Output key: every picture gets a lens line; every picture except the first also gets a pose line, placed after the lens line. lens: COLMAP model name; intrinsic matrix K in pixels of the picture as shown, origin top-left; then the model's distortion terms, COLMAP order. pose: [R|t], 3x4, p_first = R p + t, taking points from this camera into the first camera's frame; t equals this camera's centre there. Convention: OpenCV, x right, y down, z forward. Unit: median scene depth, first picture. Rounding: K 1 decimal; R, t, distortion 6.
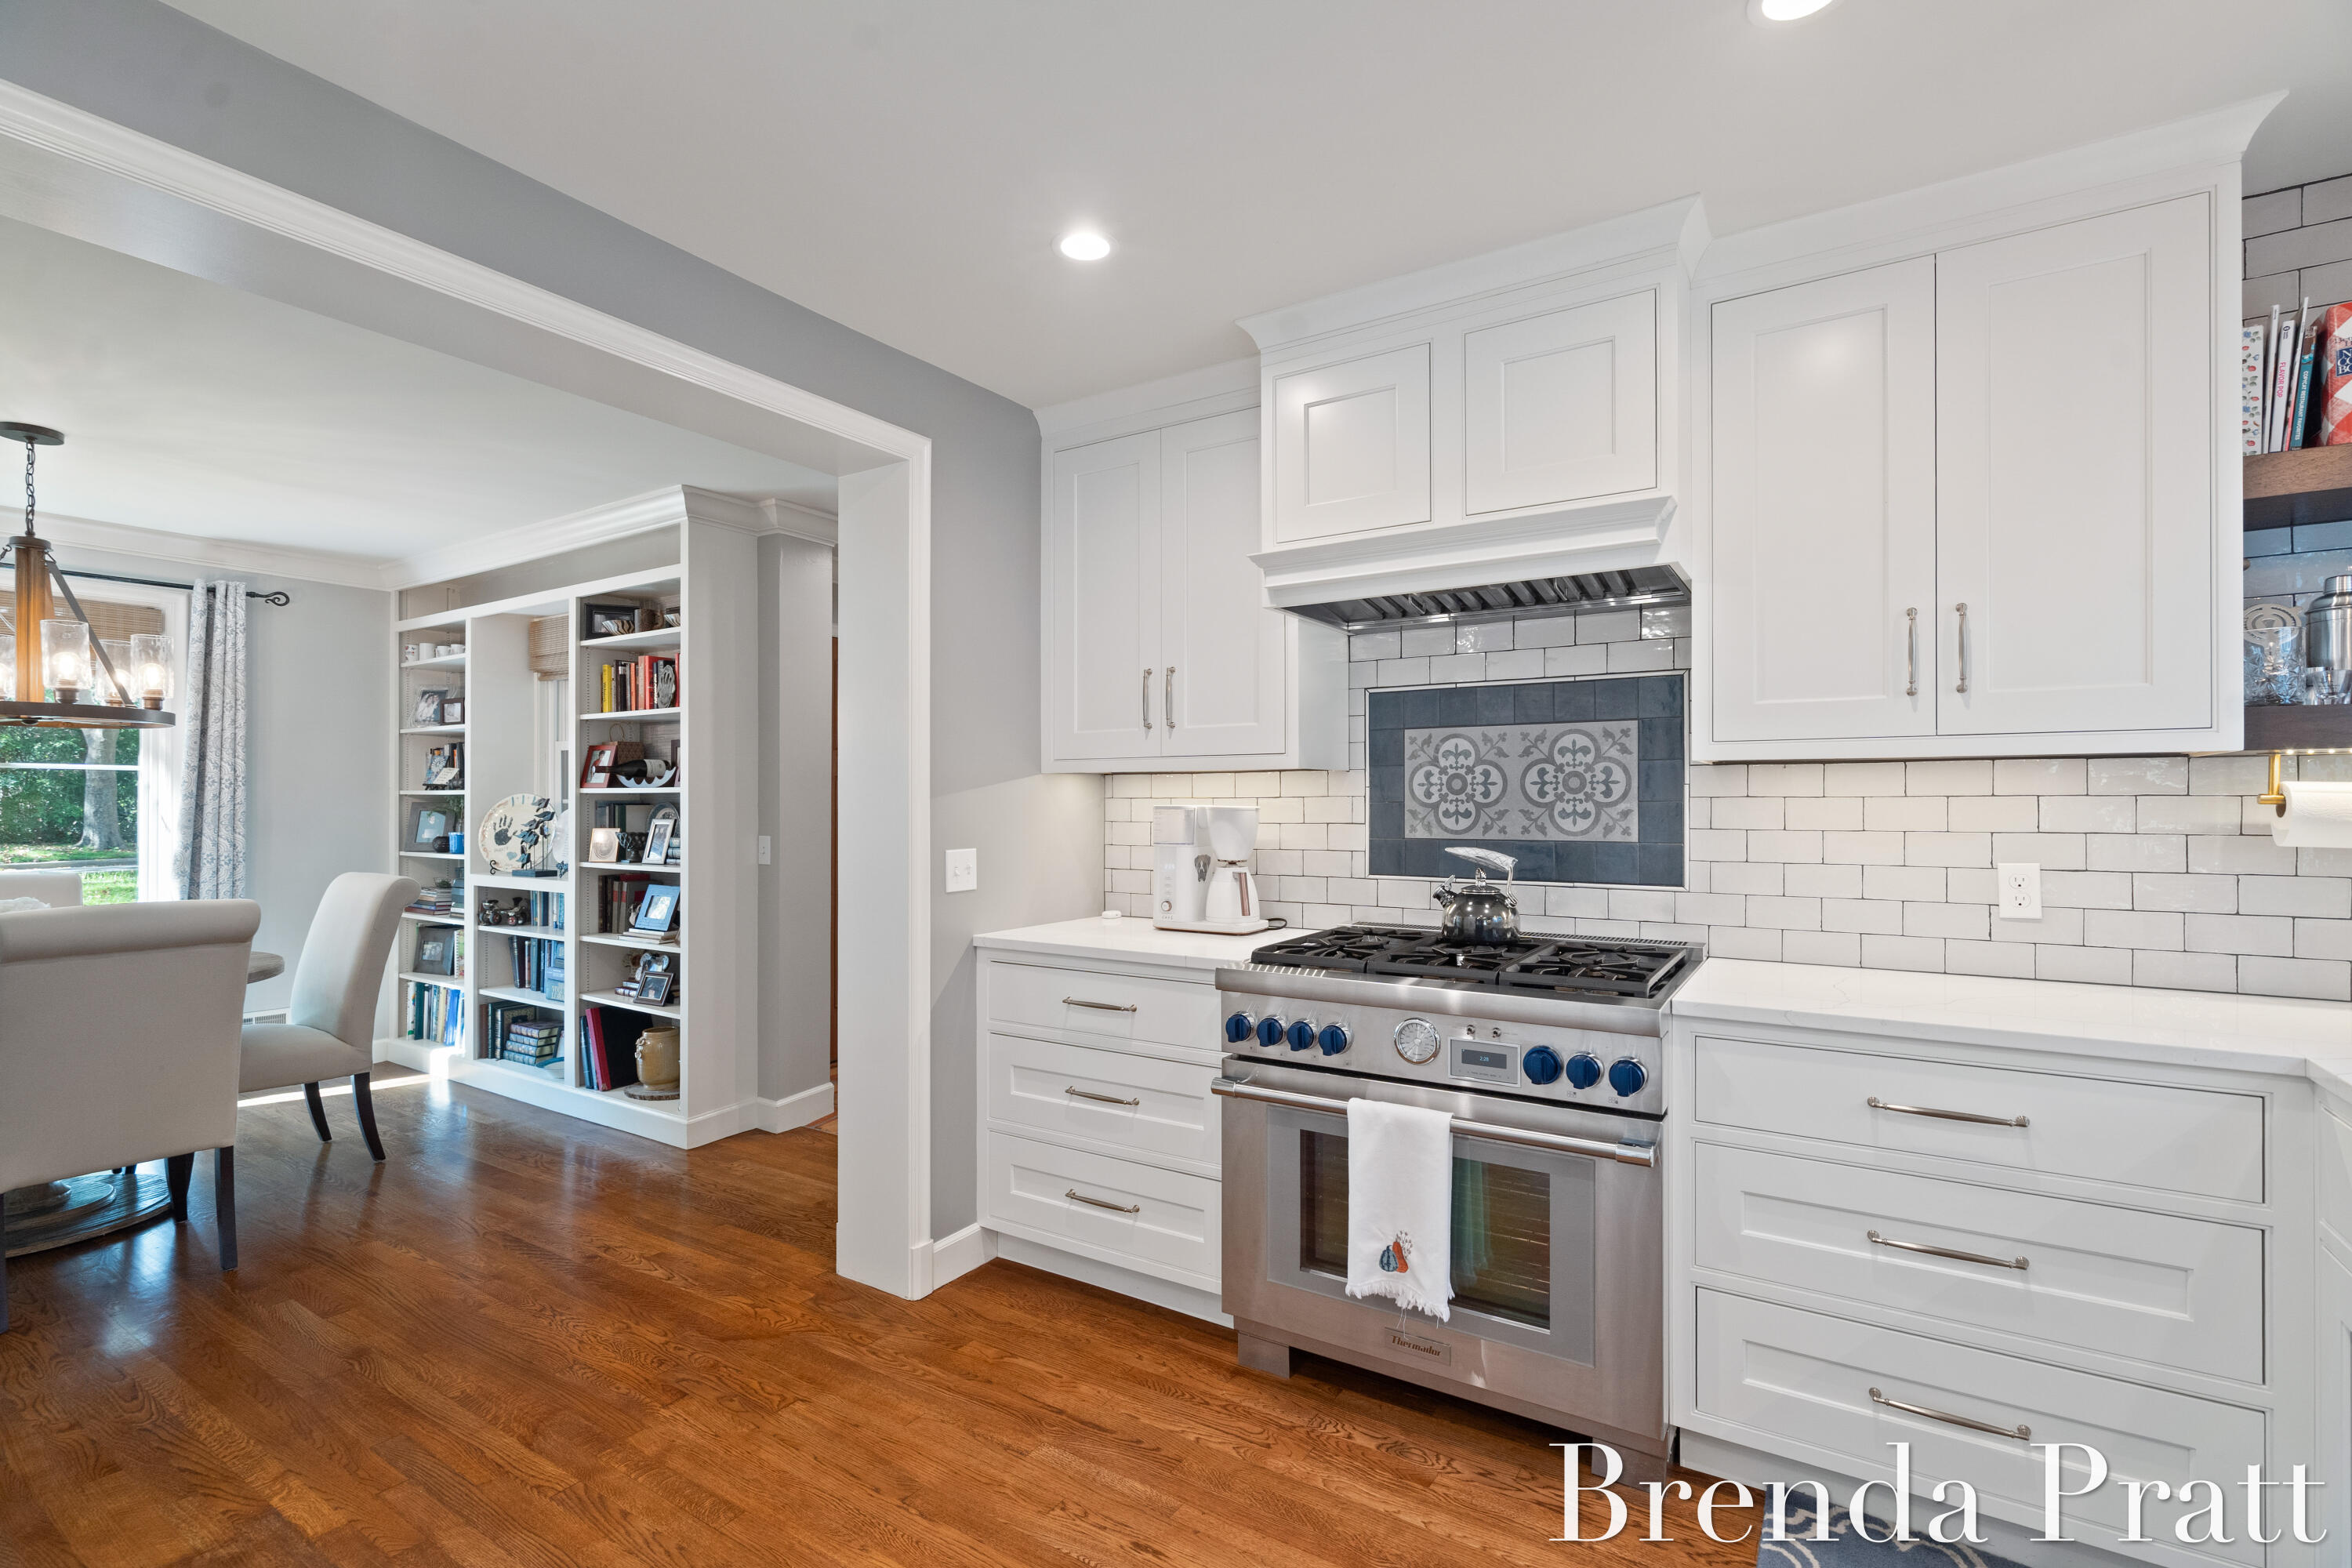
lens RADIAL K [[1077.3, 0, 1172.4], [0, 1077.3, 797.5], [0, 0, 1]] dist [-0.005069, 0.001500]
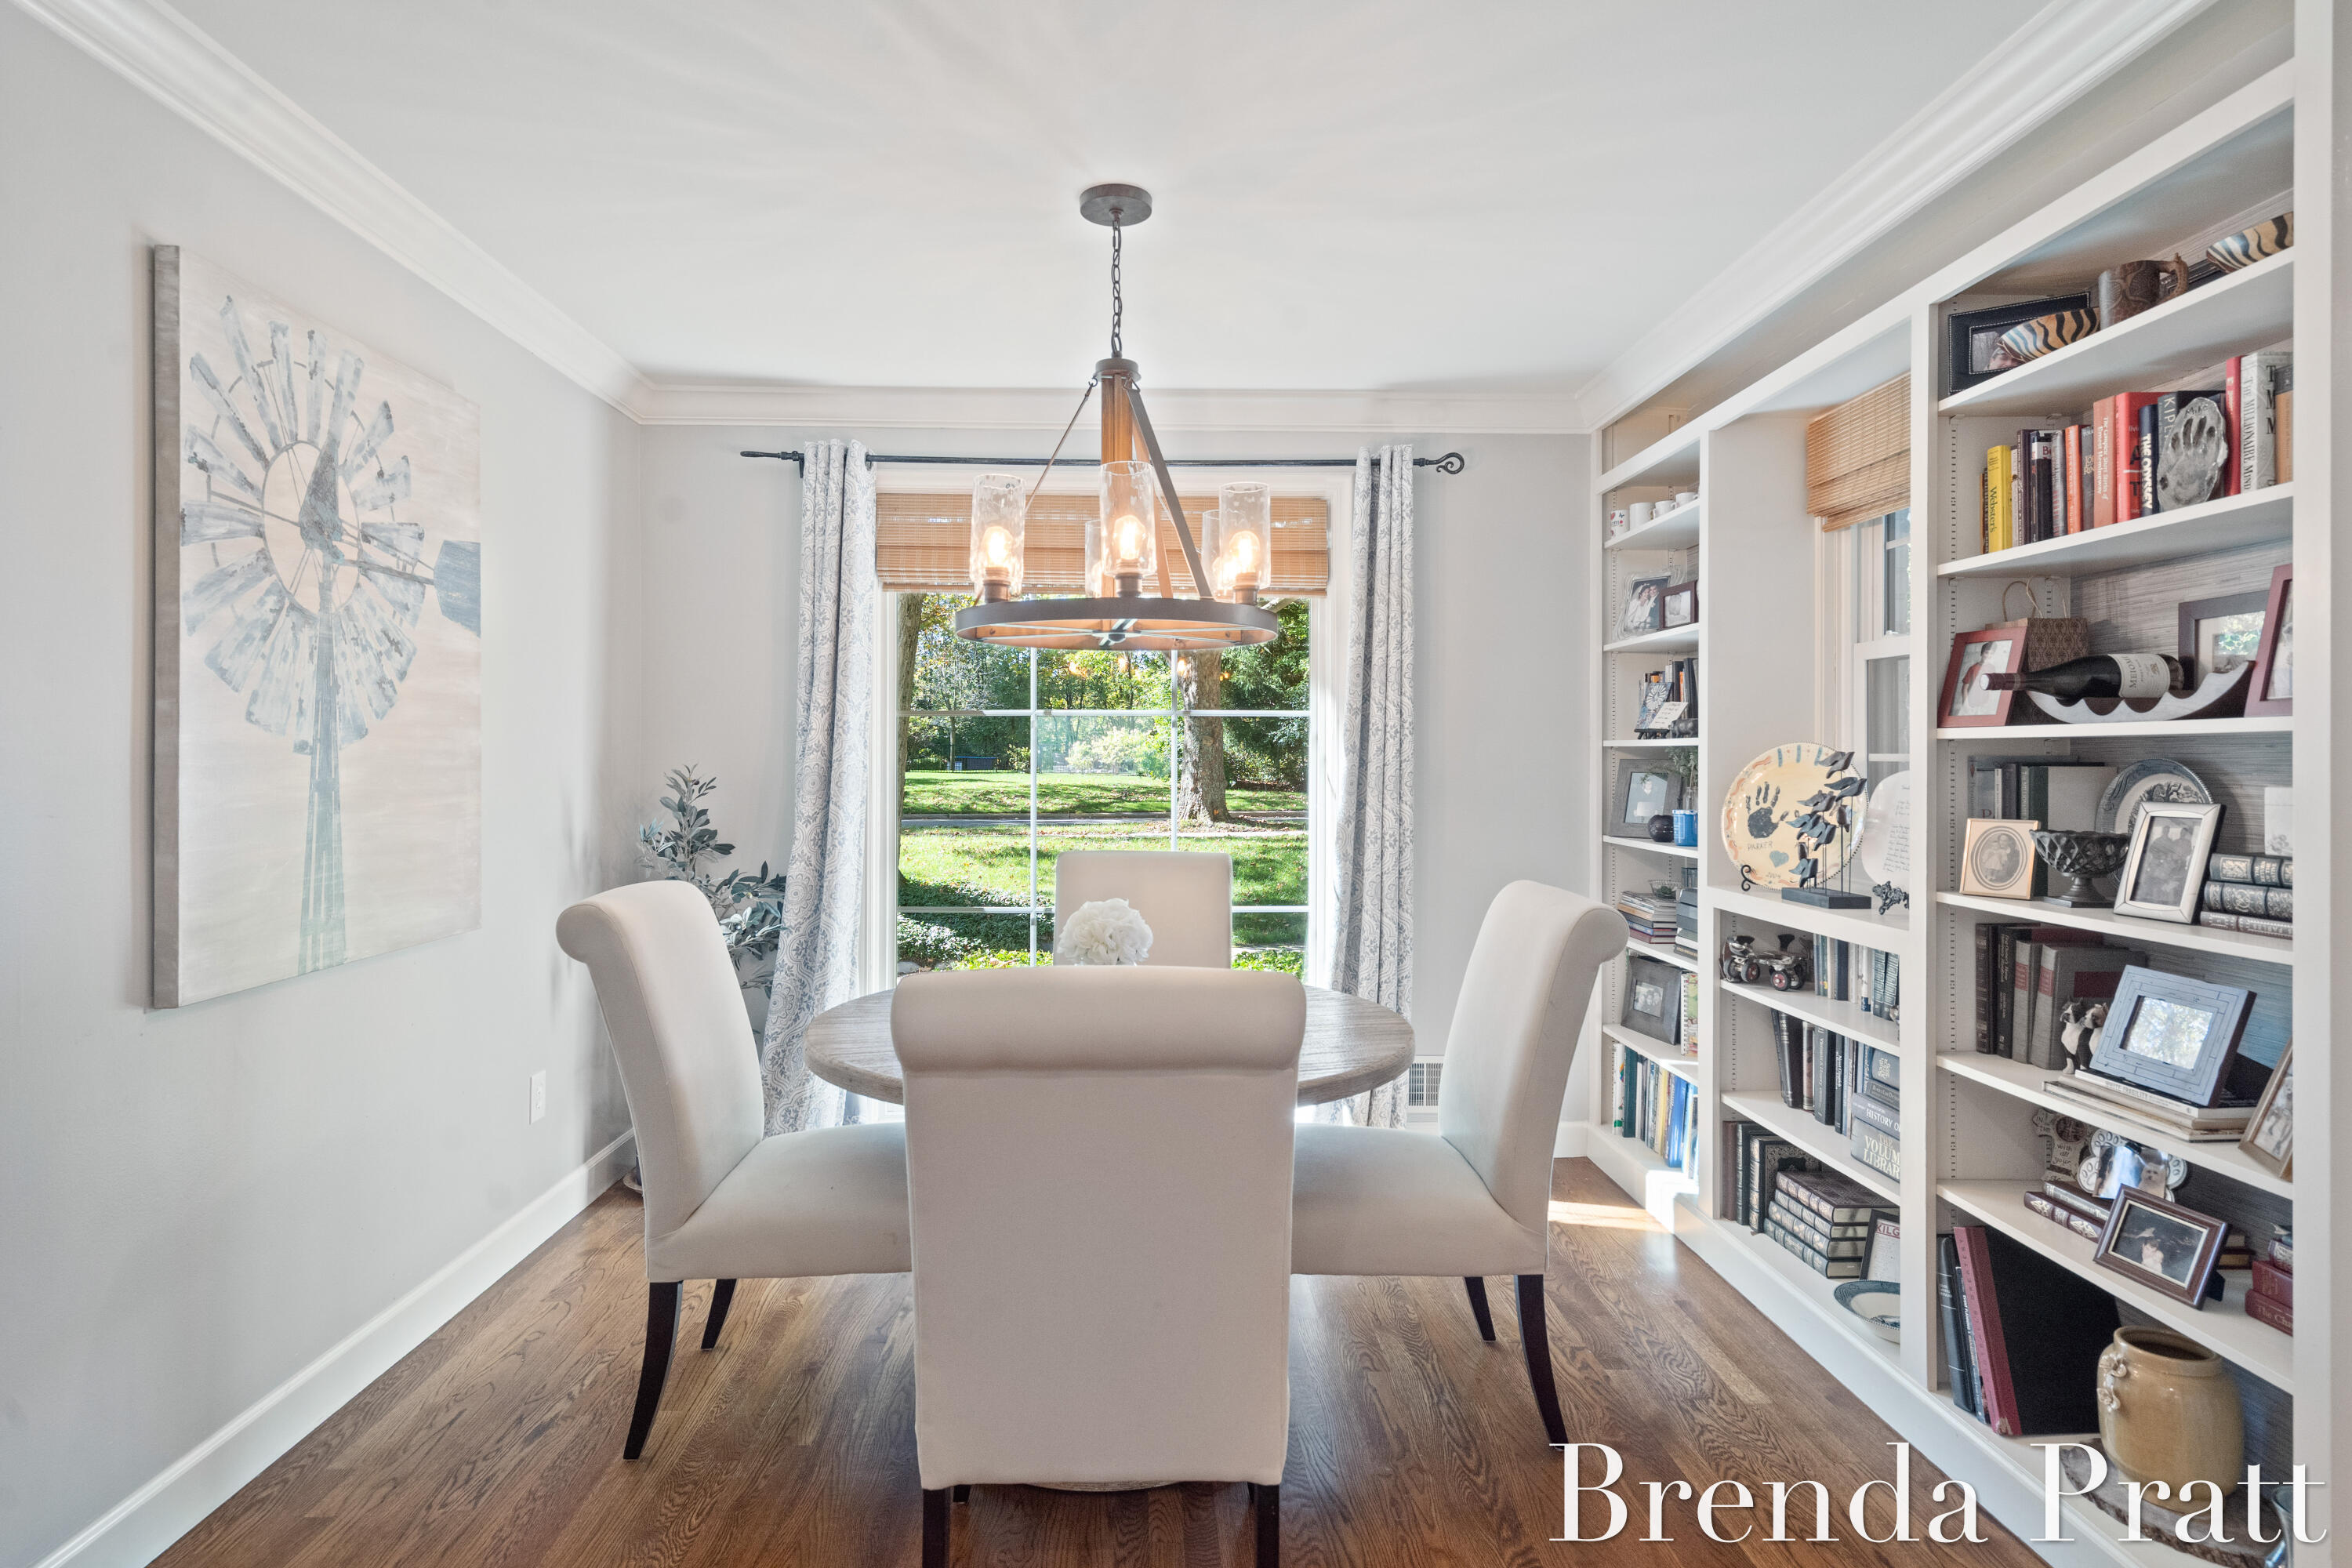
lens RADIAL K [[1251.0, 0, 1181.6], [0, 1251.0, 758.7], [0, 0, 1]] dist [0.001746, 0.003084]
pose [[0.574065, 0.001758, -0.818808, -0.394969], [0.001420, 0.999994, 0.003142, 0.002635], [0.818808, -0.002967, 0.574059, 0.572646]]
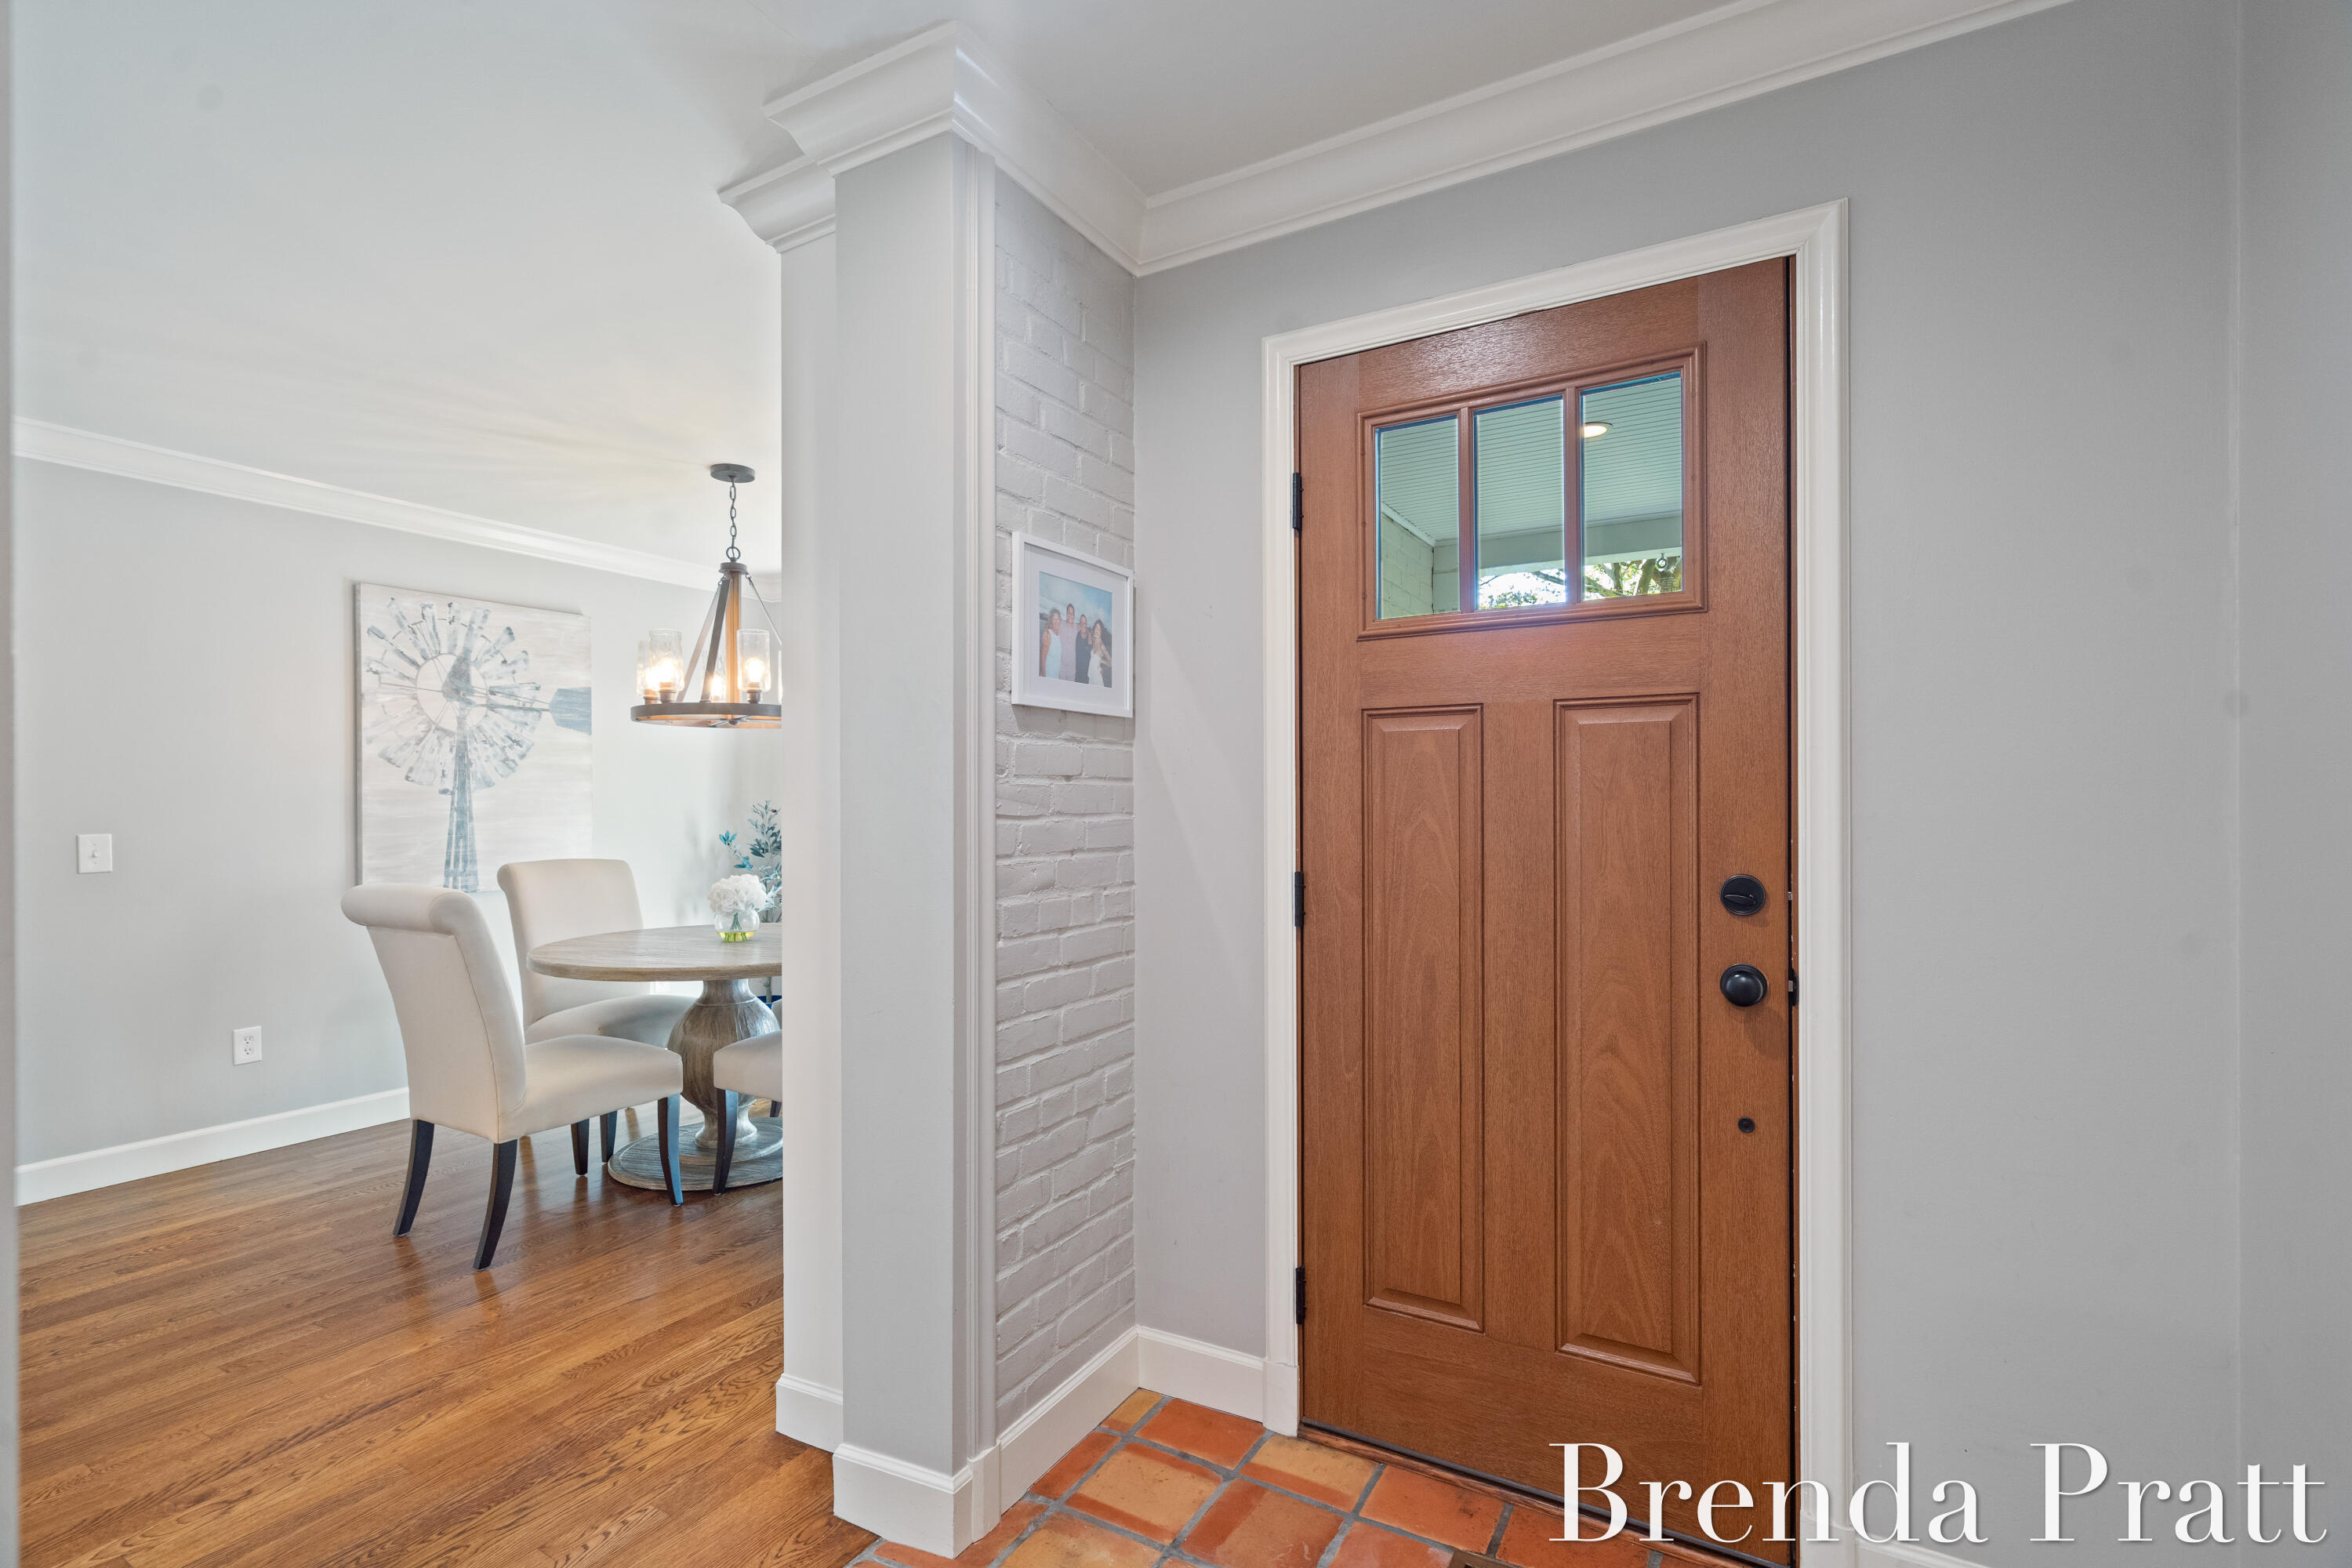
lens RADIAL K [[1077.3, 0, 1188.8], [0, 1077.3, 808.0], [0, 0, 1]] dist [-0.005069, 0.001500]
pose [[0.076949, 0.002553, -0.997032, 0.136028], [0.014479, 0.999888, 0.003678, 0.025998], [0.996930, -0.014719, 0.076903, 1.368105]]
